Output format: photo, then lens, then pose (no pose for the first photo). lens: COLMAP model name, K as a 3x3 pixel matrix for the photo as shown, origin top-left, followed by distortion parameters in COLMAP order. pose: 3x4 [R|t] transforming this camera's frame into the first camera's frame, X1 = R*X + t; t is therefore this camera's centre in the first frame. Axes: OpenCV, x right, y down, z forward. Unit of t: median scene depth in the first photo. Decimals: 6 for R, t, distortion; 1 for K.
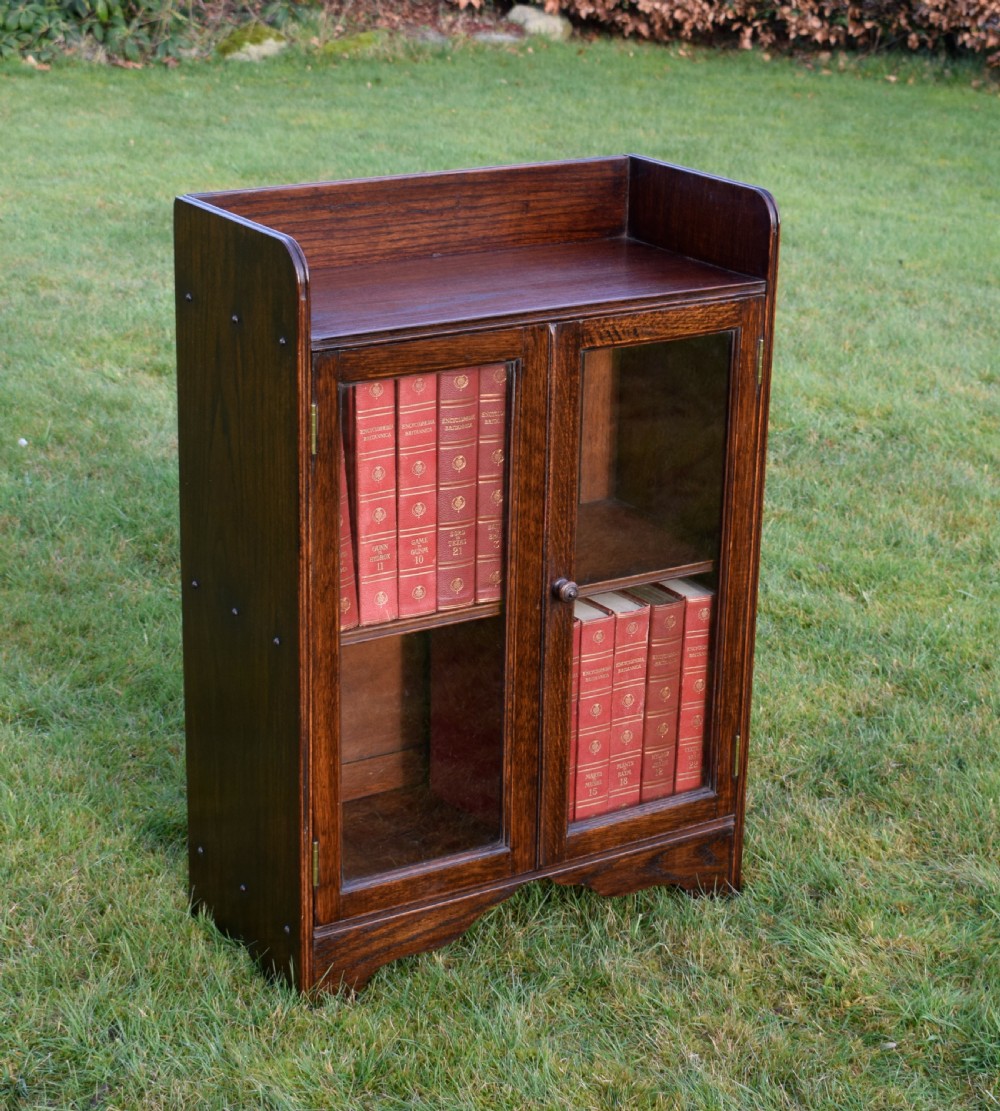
lens RADIAL K [[2434.3, 0, 495.6], [0, 2434.3, 553.6], [0, 0, 1]] dist [-0.024513, 0.000000]
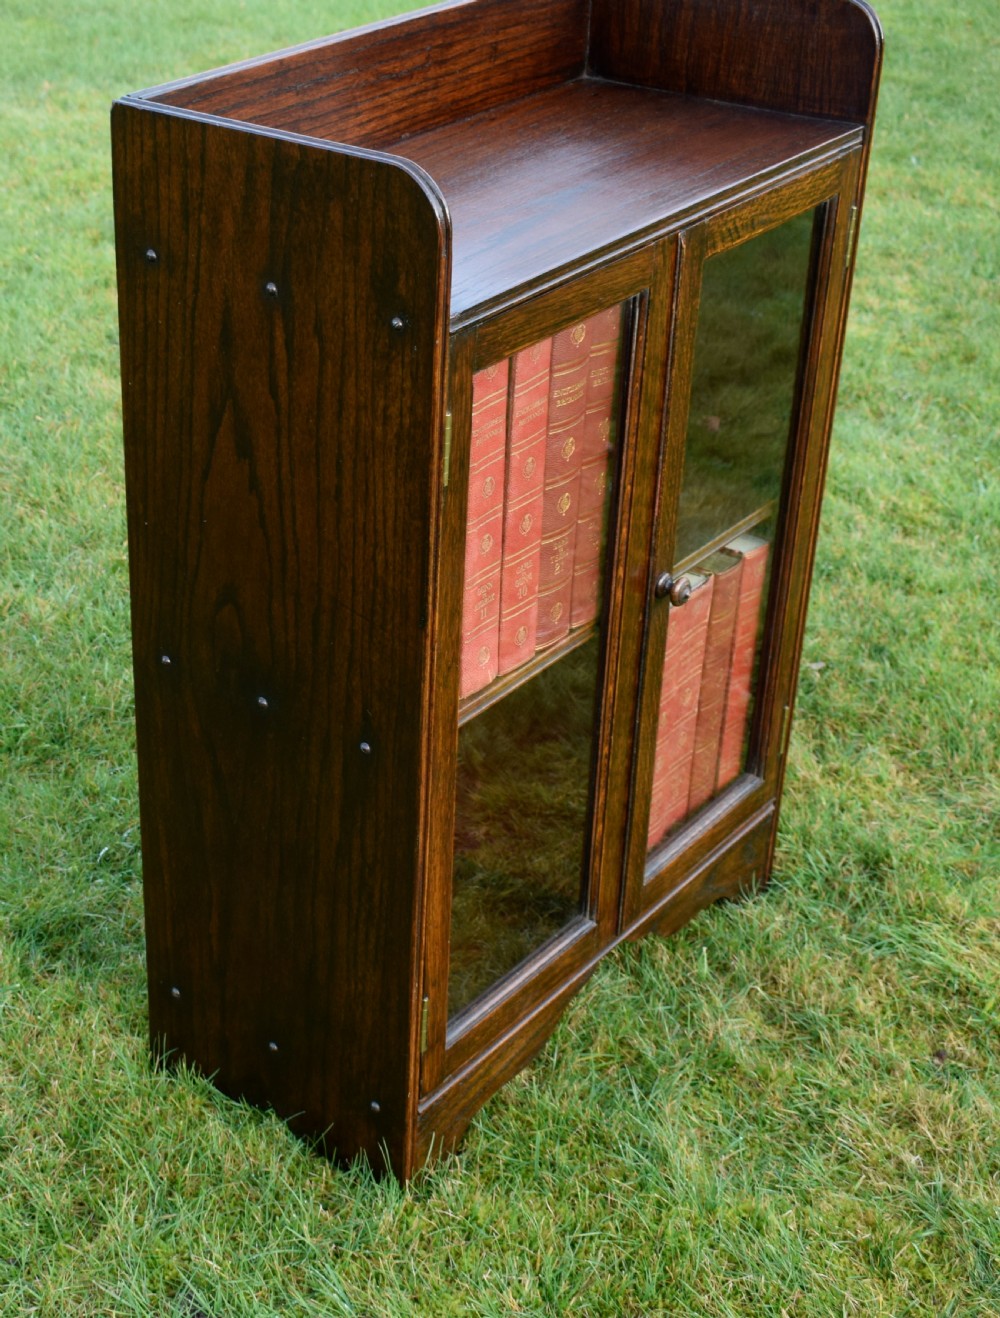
lens RADIAL K [[2090.7, 0, 210.0], [0, 2090.7, 662.2], [0, 0, 1]] dist [-0.016450, 0.000000]
pose [[0.961070, -0.168770, 0.218772, -0.238761], [0.126487, 0.972673, 0.194702, -0.100344], [-0.245653, -0.159450, 0.956154, 0.414712]]
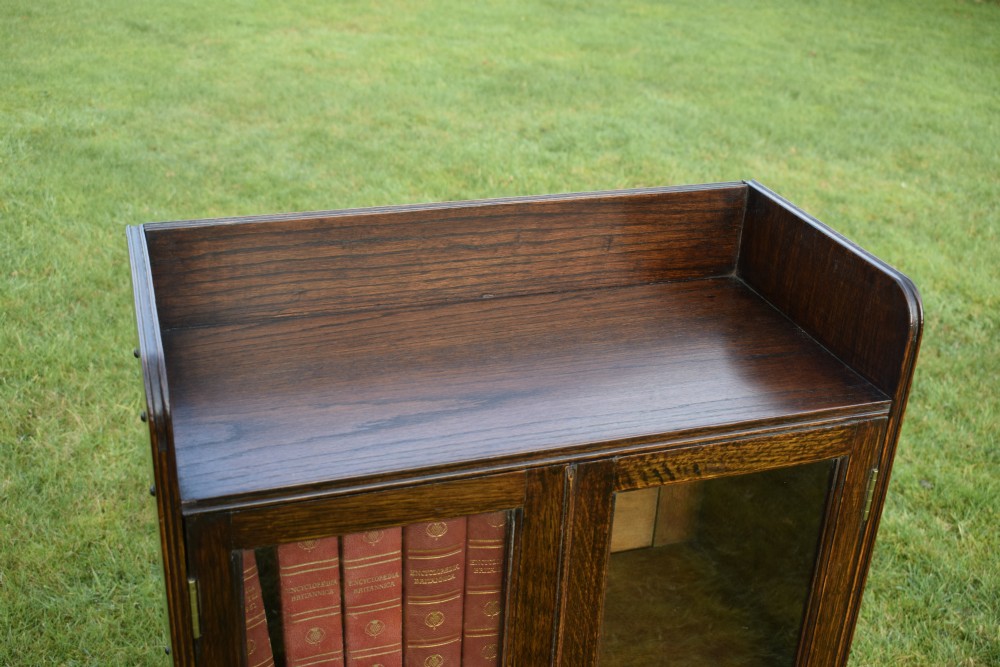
lens RADIAL K [[1173.5, 0, 502.2], [0, 1173.5, 334.4], [0, 0, 1]] dist [-0.031631, 0.000000]
pose [[0.970611, 0.125119, -0.205571, 0.065085], [-0.100731, 0.987013, 0.125135, -0.161975], [0.218558, -0.100750, 0.970609, 0.616704]]
